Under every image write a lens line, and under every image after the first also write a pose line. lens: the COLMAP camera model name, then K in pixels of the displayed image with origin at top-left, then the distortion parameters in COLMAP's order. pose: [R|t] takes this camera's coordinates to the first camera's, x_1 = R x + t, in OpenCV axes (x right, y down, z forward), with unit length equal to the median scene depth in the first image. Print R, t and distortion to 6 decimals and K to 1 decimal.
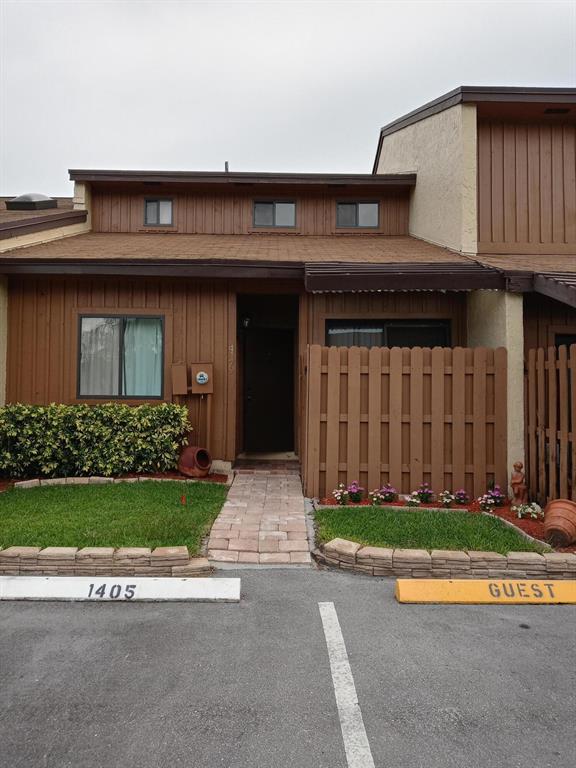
lens RADIAL K [[580.7, 0, 288.0], [0, 580.7, 384.0], [0, 0, 1]] dist [0.039757, -0.084160]
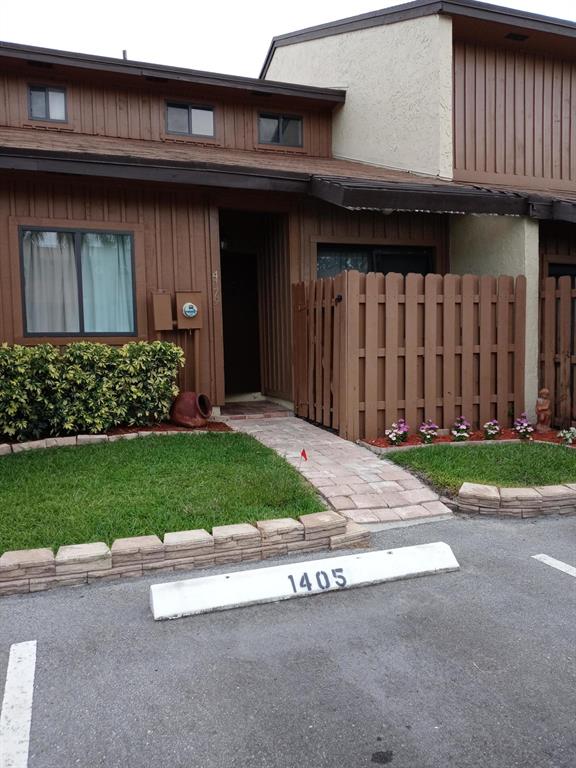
lens RADIAL K [[580.7, 0, 288.0], [0, 580.7, 384.0], [0, 0, 1]] dist [0.039757, -0.084160]
pose [[0.945047, -0.046880, 0.323555, -0.314025], [0.011056, 0.993682, 0.111684, 0.004332], [-0.326746, -0.101969, 0.939595, 0.168165]]
